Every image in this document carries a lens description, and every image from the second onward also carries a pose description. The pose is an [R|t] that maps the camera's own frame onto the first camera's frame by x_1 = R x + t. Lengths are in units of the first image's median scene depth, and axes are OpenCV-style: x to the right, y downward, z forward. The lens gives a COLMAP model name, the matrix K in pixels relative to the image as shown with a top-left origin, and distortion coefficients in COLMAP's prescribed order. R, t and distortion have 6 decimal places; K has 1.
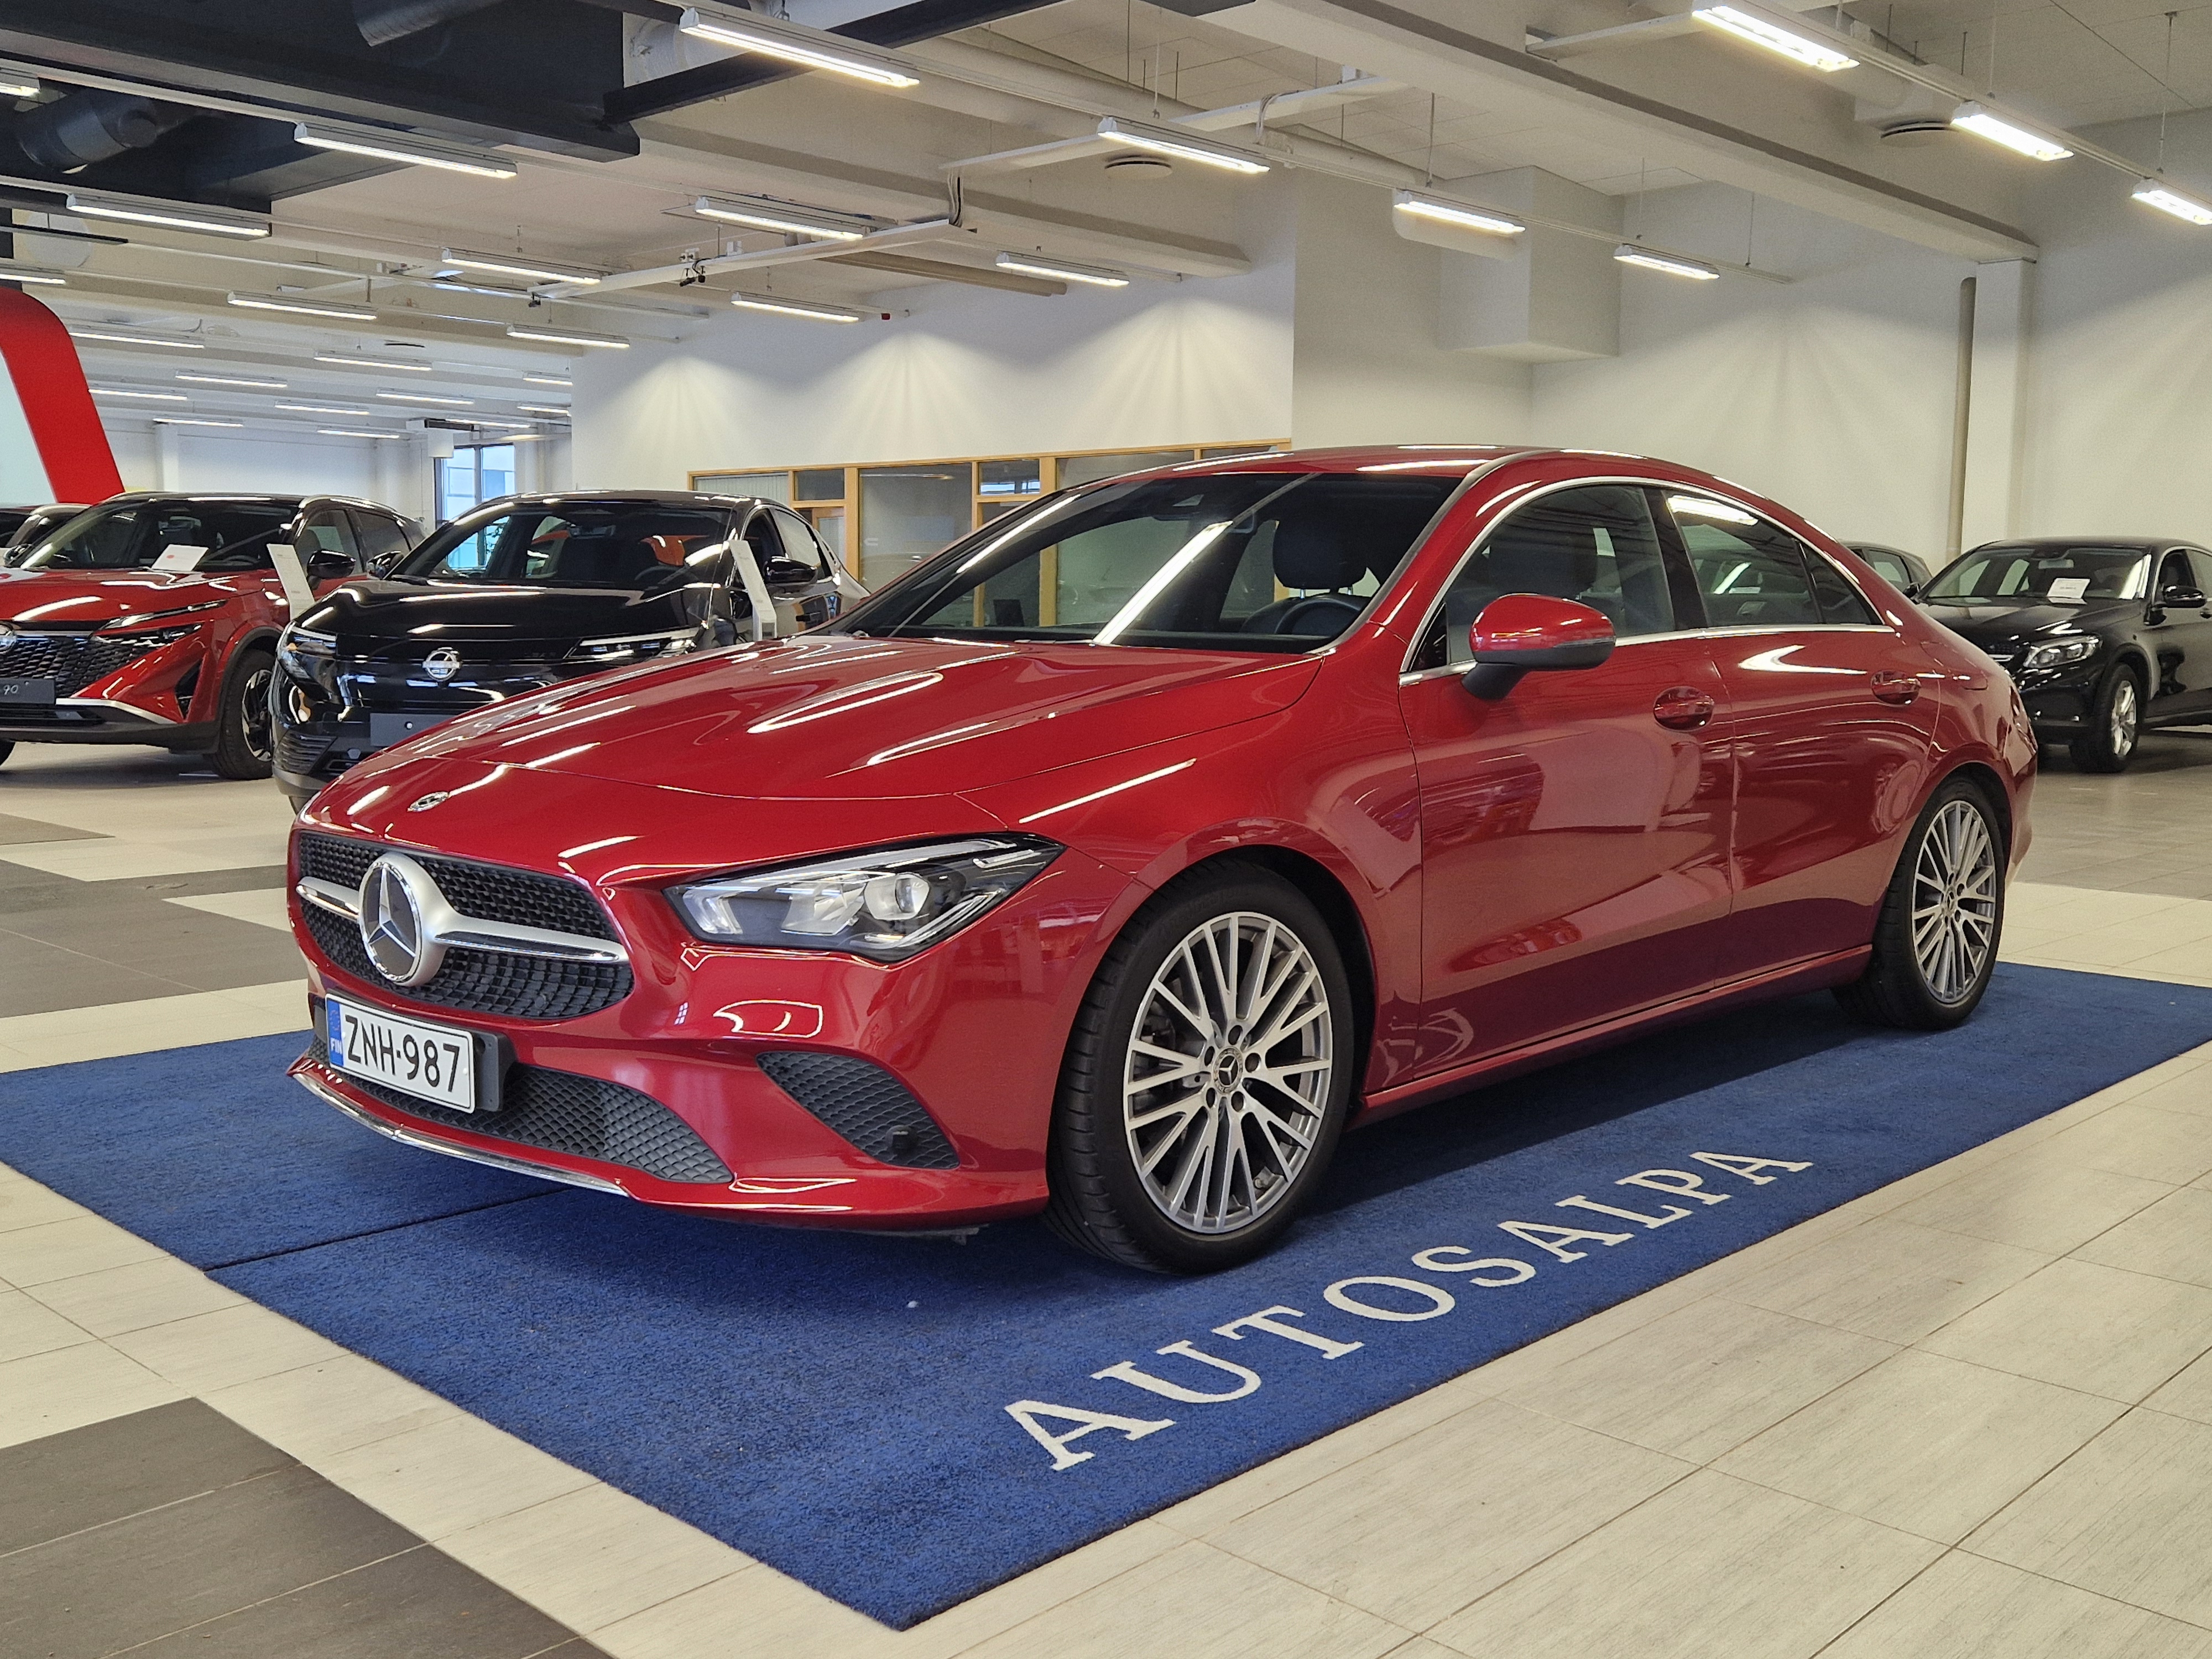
lens RADIAL K [[2089.1, 0, 1106.8], [0, 2089.1, 807.6], [0, 0, 1]] dist [0.105522, -0.142209]
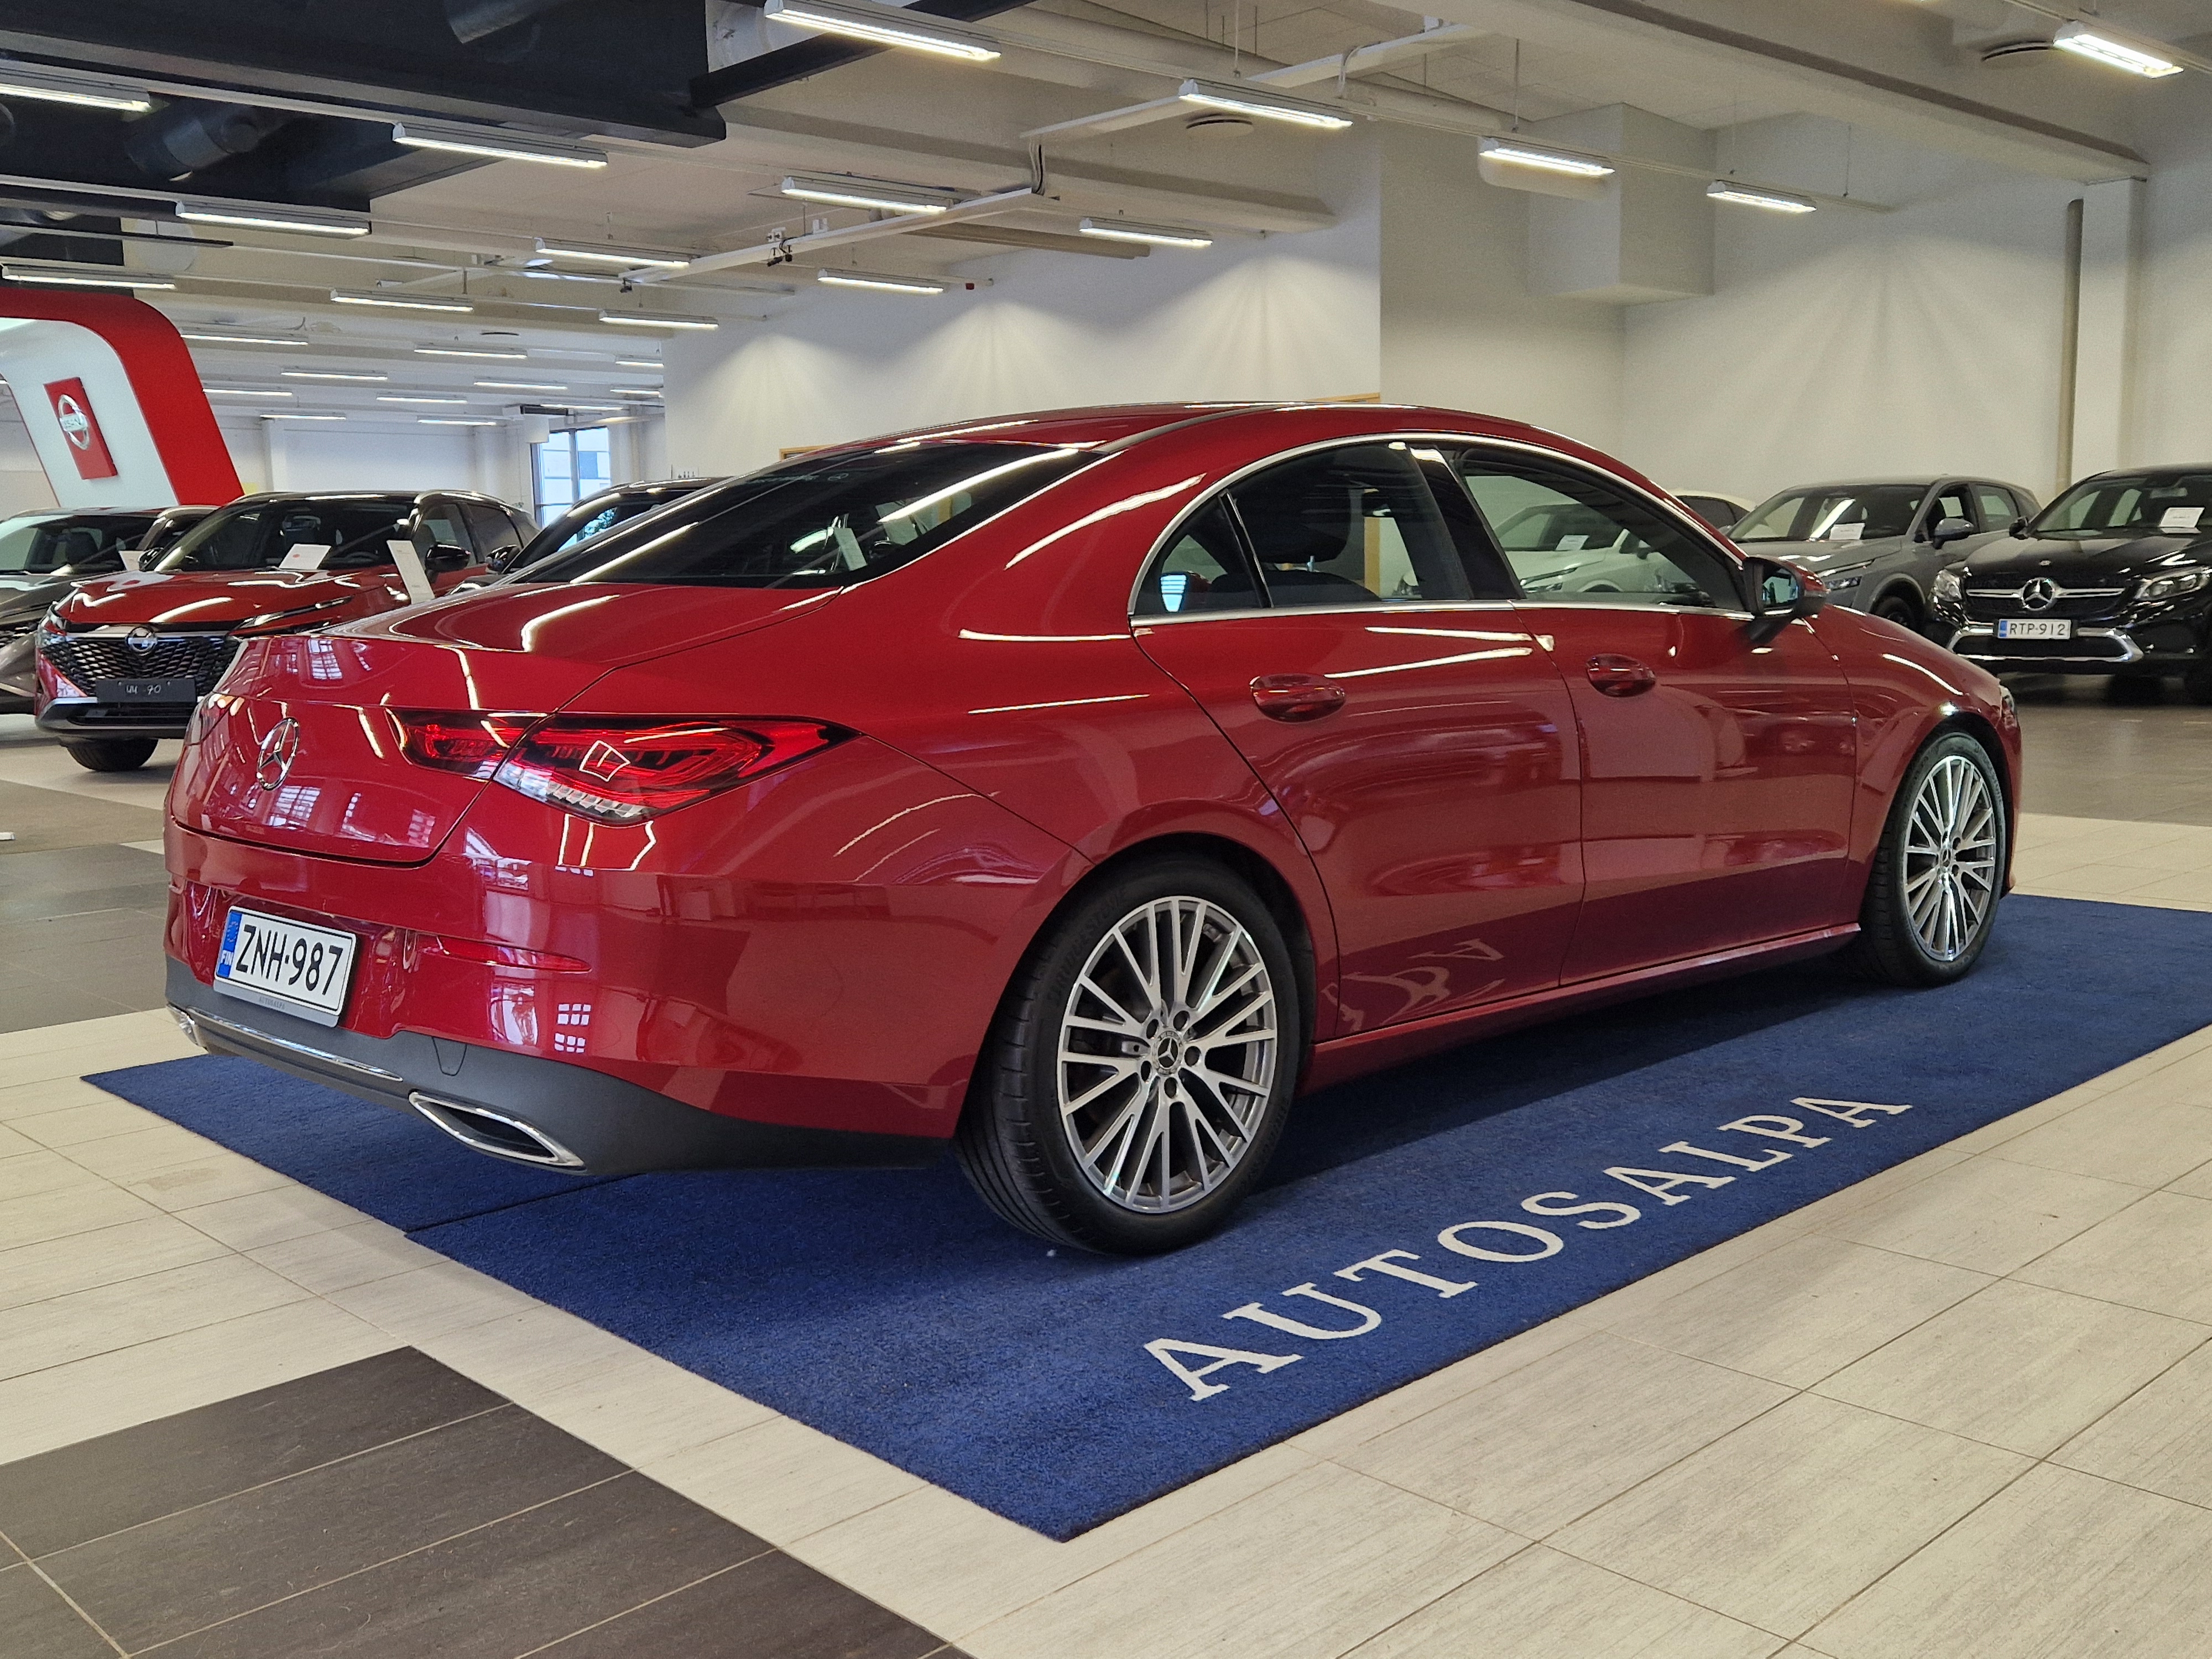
lens RADIAL K [[2085.9, 0, 1093.4], [0, 2085.9, 854.1], [0, 0, 1]] dist [0.099345, -0.126193]
pose [[0.998261, -0.027302, -0.052239, -0.007556], [0.029400, 0.998774, 0.039828, -0.007132], [0.051088, -0.041294, 0.997840, -0.043571]]
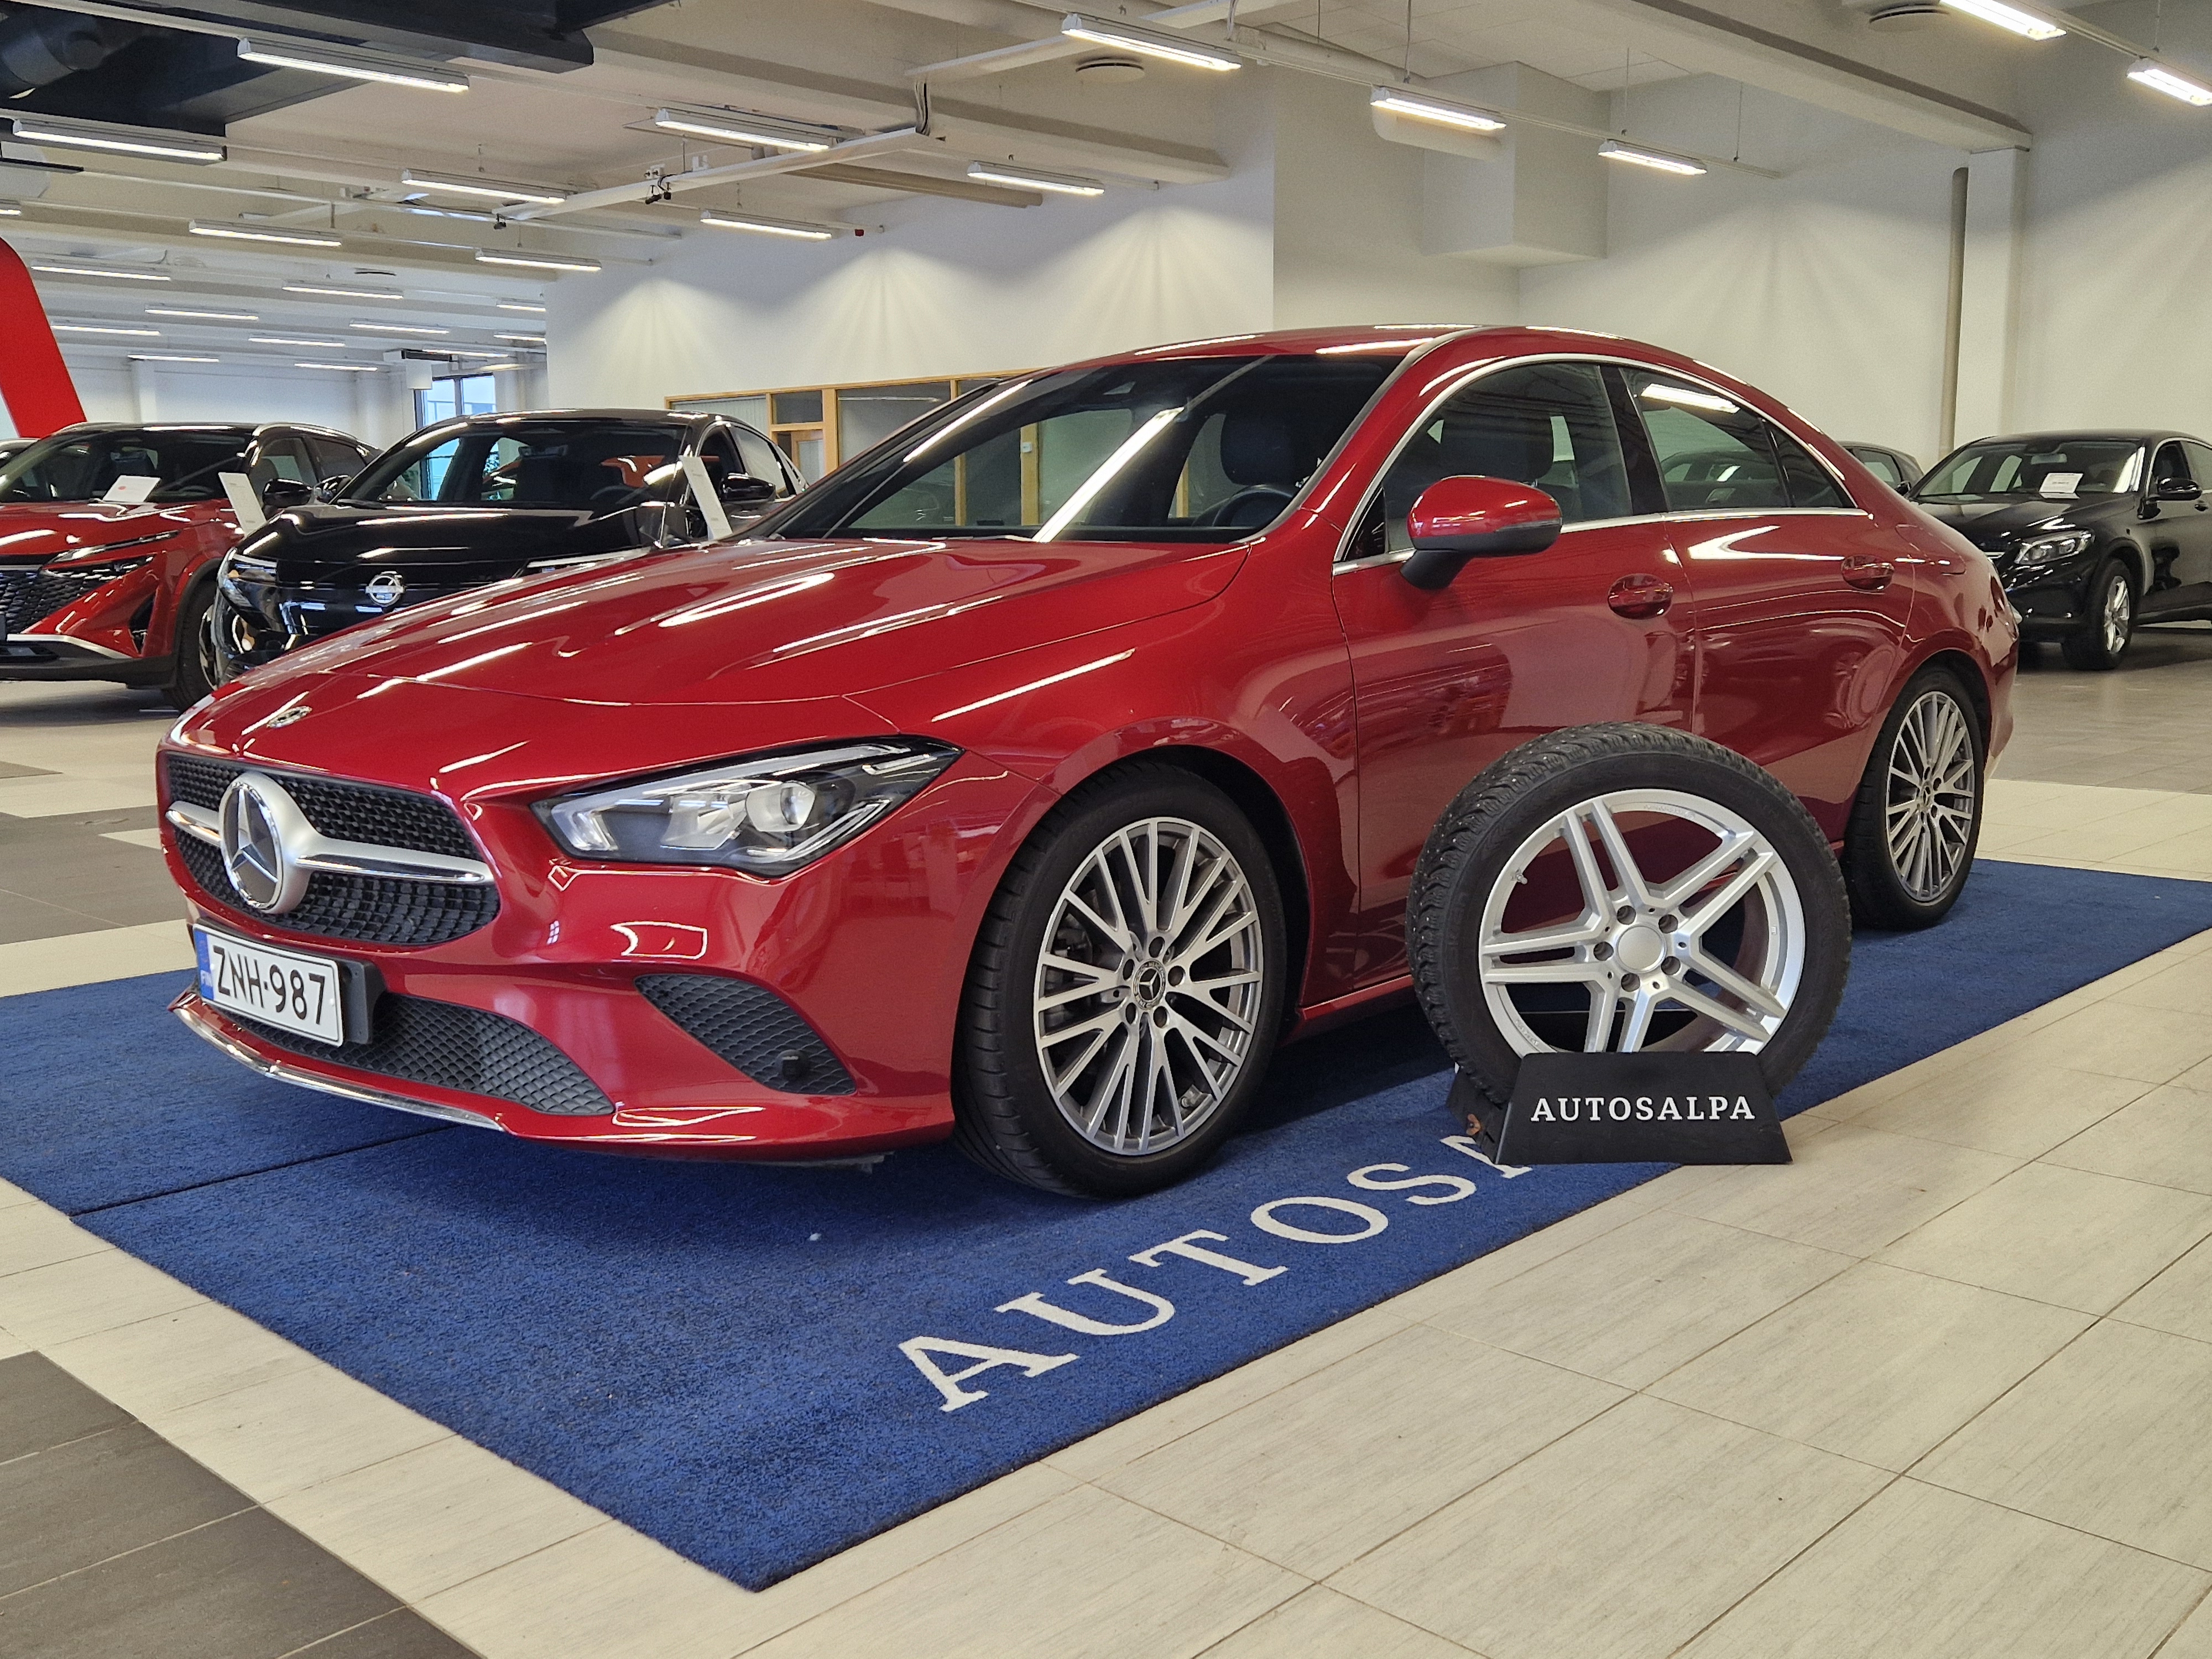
lens RADIAL K [[2077.4, 0, 1106.0], [0, 2077.4, 829.5], [0, 0, 1]] dist [0.105673, -0.147795]
pose [[0.999786, -0.020568, -0.002117, 0.034184], [0.020645, 0.998700, 0.046600, 0.009101], [0.001156, -0.046634, 0.998911, 0.052671]]
